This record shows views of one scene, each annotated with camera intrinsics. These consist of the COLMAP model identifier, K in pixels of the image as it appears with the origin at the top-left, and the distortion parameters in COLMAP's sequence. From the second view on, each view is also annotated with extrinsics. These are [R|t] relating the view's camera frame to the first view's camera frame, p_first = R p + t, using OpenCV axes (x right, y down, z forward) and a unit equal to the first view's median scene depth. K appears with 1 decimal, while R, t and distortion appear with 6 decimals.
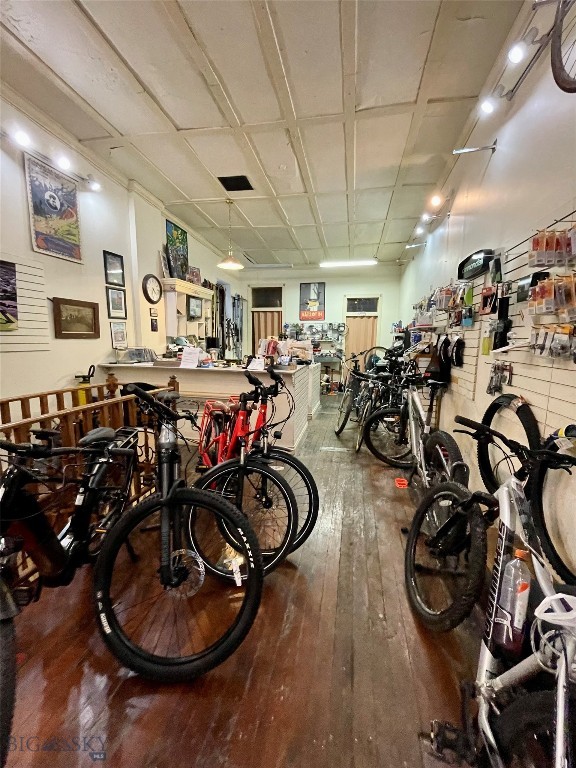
lens RADIAL K [[308.8, 0, 286.3], [0, 308.8, 381.7], [0, 0, 1]] dist [-0.002547, -0.001438]
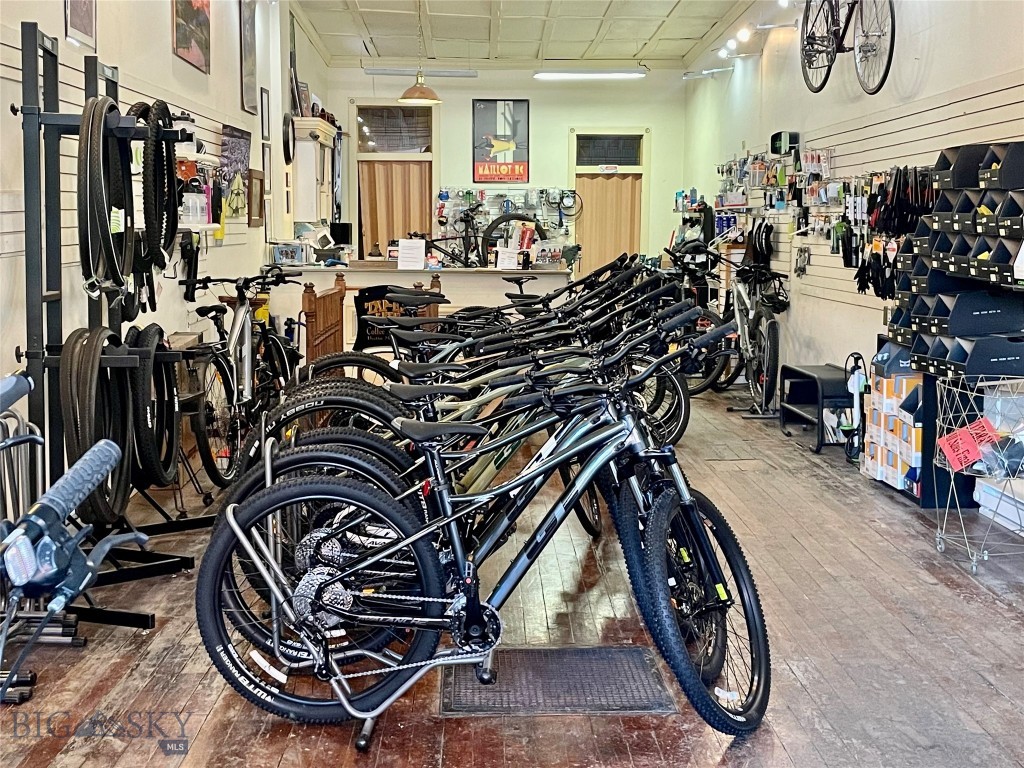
lens RADIAL K [[1305.5, 0, 513.7], [0, 1305.5, 382.5], [0, 0, 1]] dist [0.079520, 0.000000]
pose [[0.969225, -0.036264, 0.243493, -0.377675], [0.040129, 0.999135, -0.010931, 0.113005], [-0.242886, 0.020365, 0.969841, -0.848349]]
